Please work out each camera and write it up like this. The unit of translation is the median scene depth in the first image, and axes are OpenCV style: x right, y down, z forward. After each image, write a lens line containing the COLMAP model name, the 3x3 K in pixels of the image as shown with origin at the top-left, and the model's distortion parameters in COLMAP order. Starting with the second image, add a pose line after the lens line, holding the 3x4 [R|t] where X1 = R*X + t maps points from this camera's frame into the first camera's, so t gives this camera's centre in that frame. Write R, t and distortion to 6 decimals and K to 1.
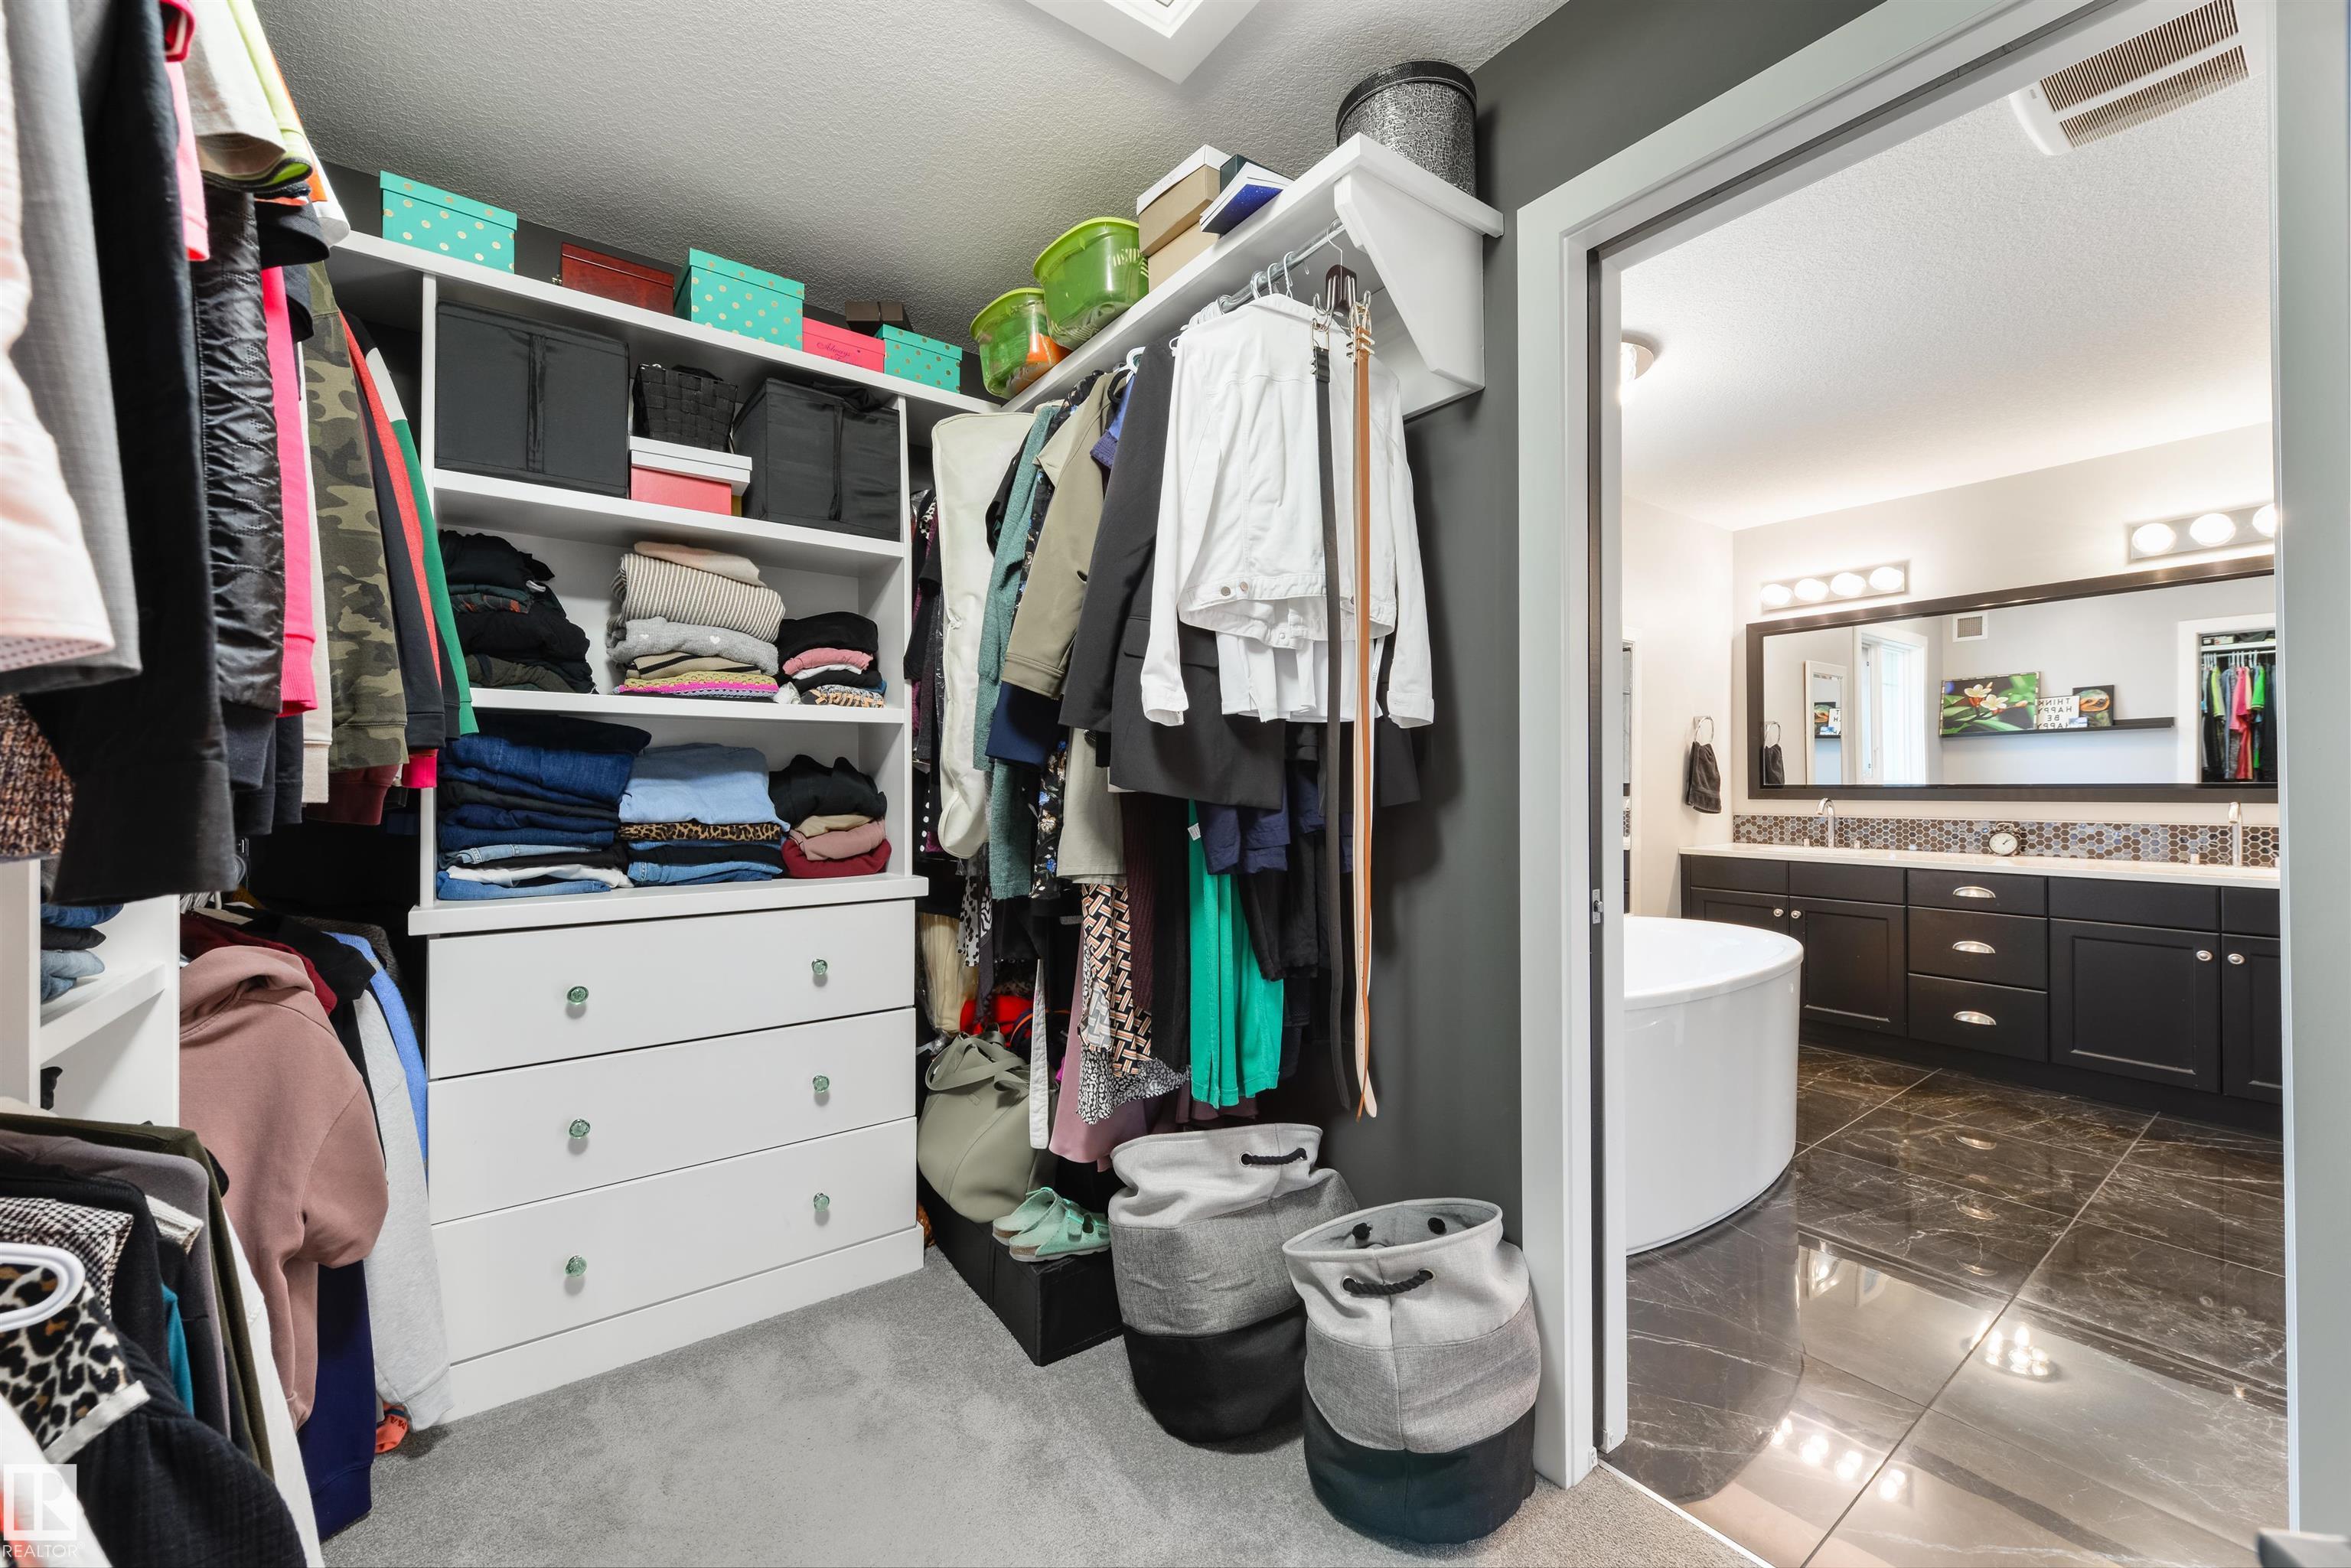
lens RADIAL K [[922.0, 0, 1173.8], [0, 922.0, 786.6], [0, 0, 1]] dist [0.005496, -0.001267]
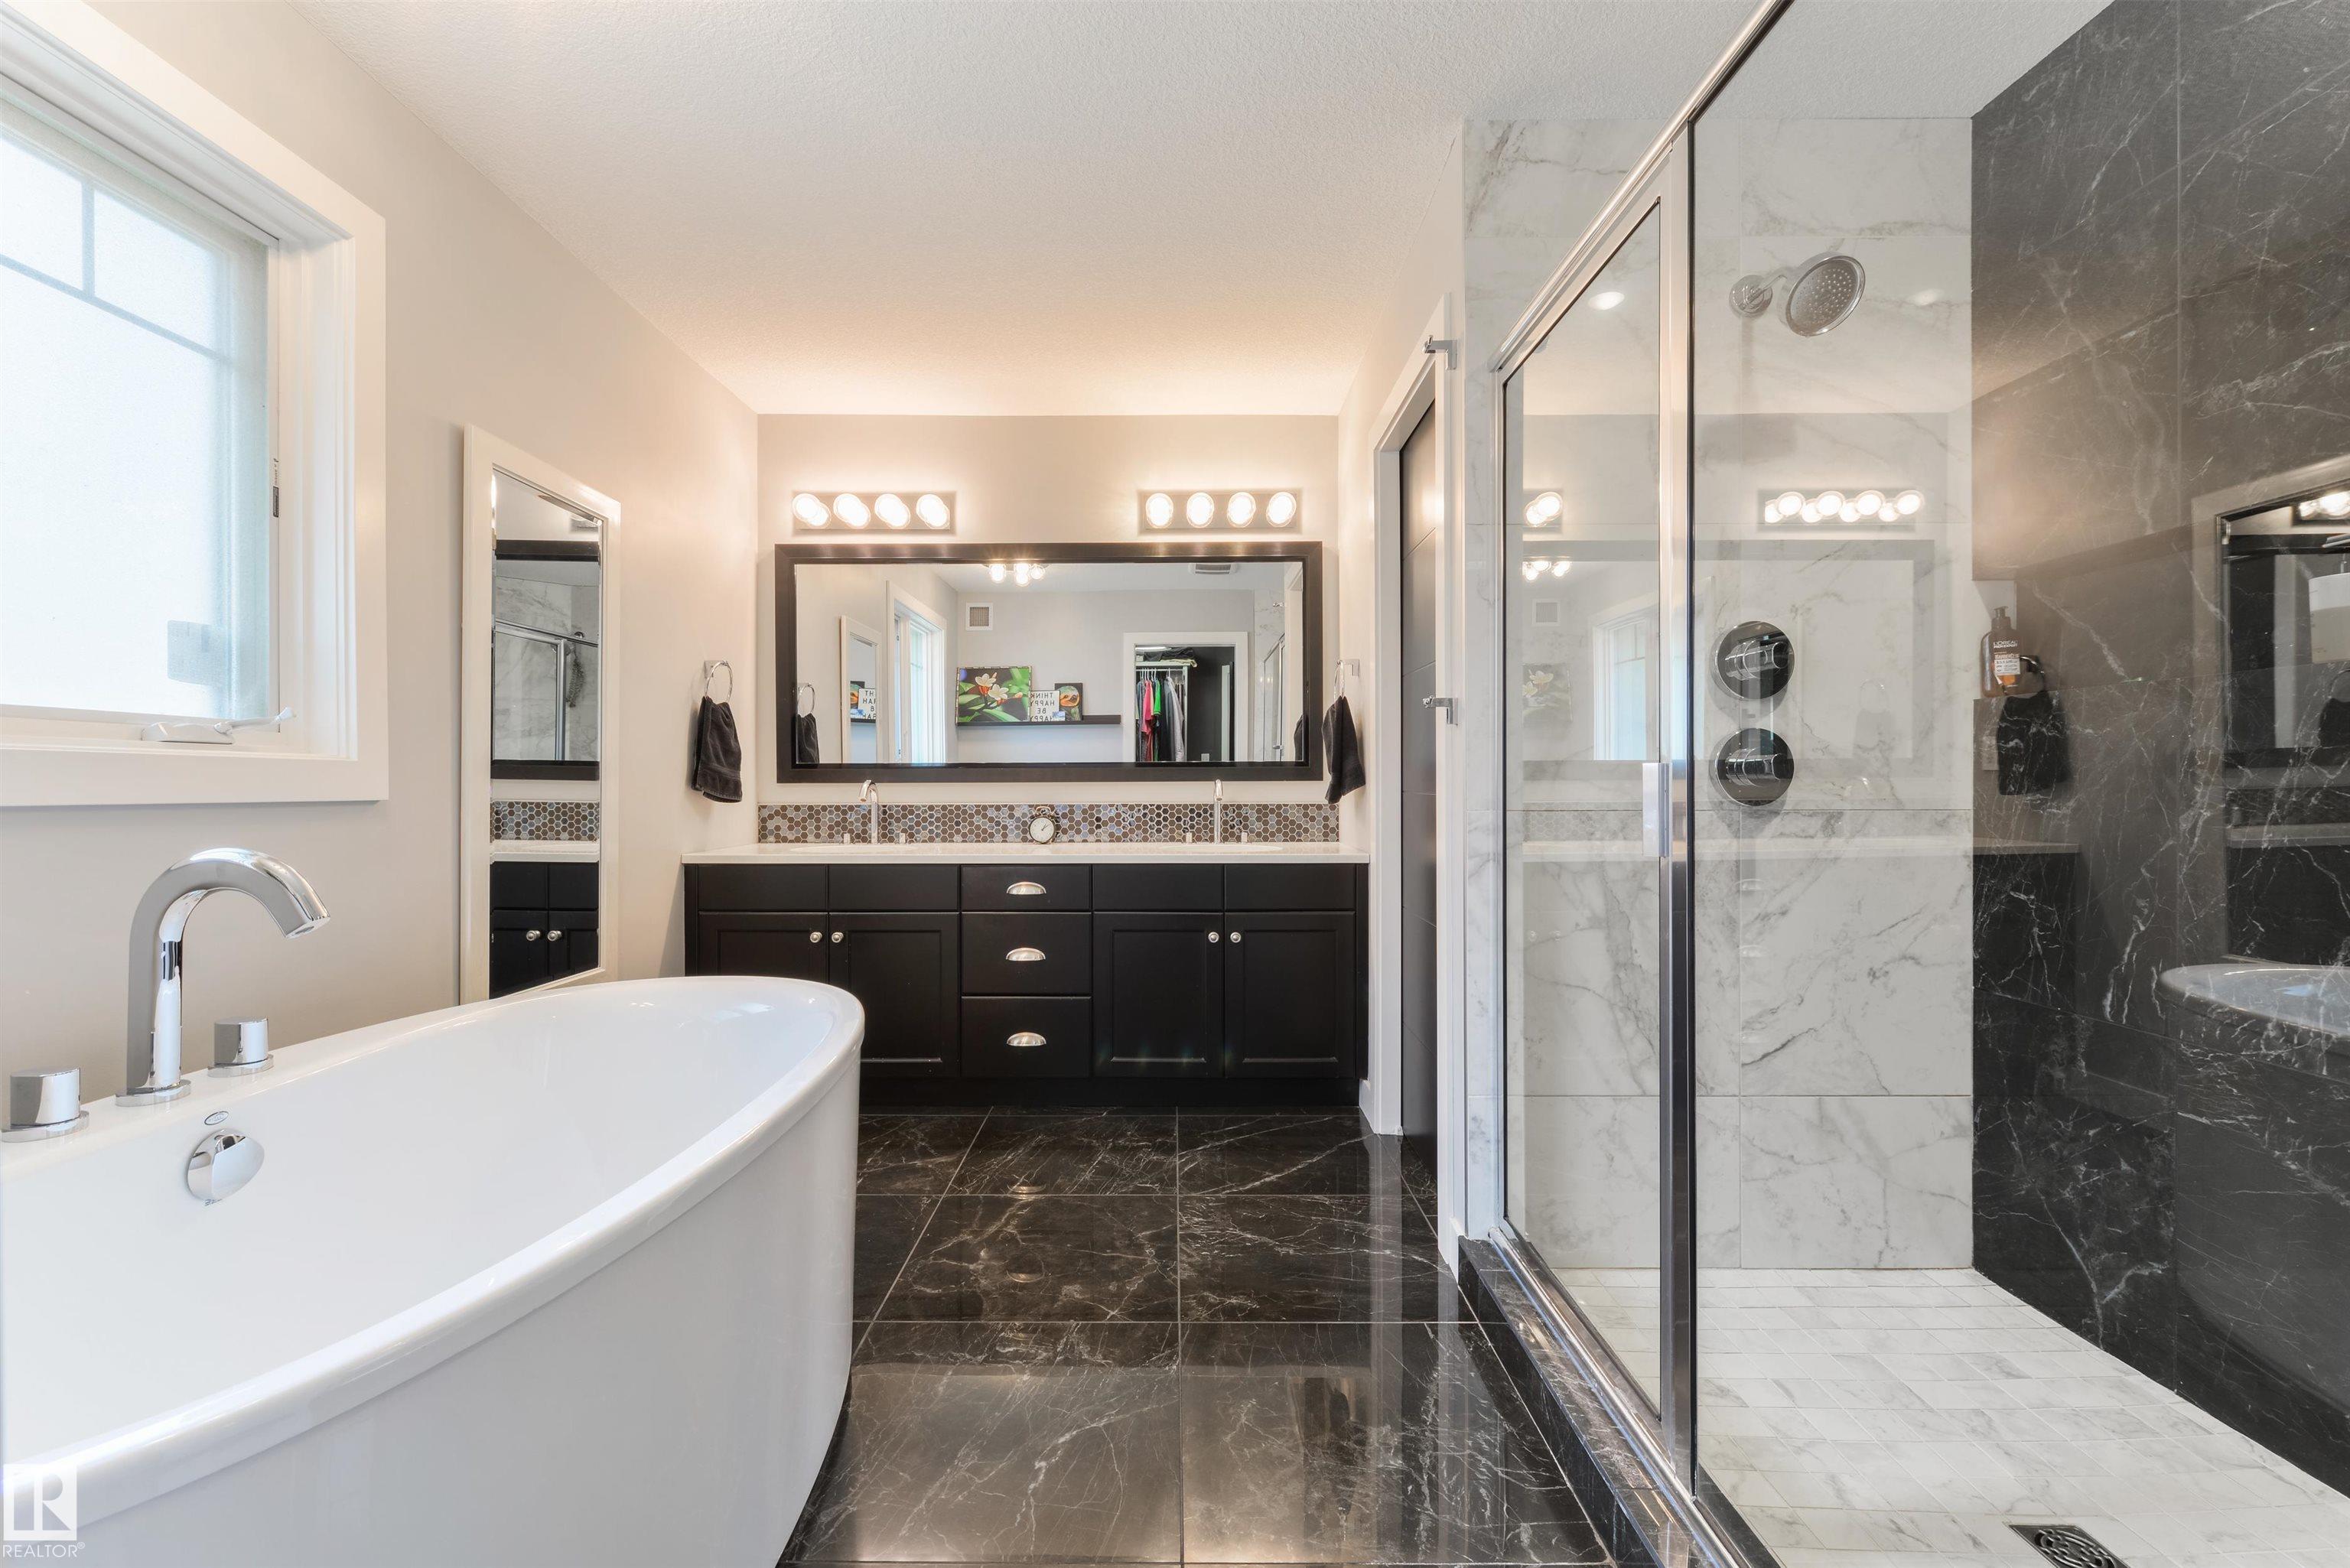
lens RADIAL K [[944.2, 0, 1164.0], [0, 944.2, 786.9], [0, 0, 1]] dist [0.004642, 0.000256]
pose [[0.581871, 0.003642, 0.813273, 0.205484], [0.000970, 0.999986, -0.005172, 0.022722], [-0.813280, 0.003798, 0.581860, 0.338590]]
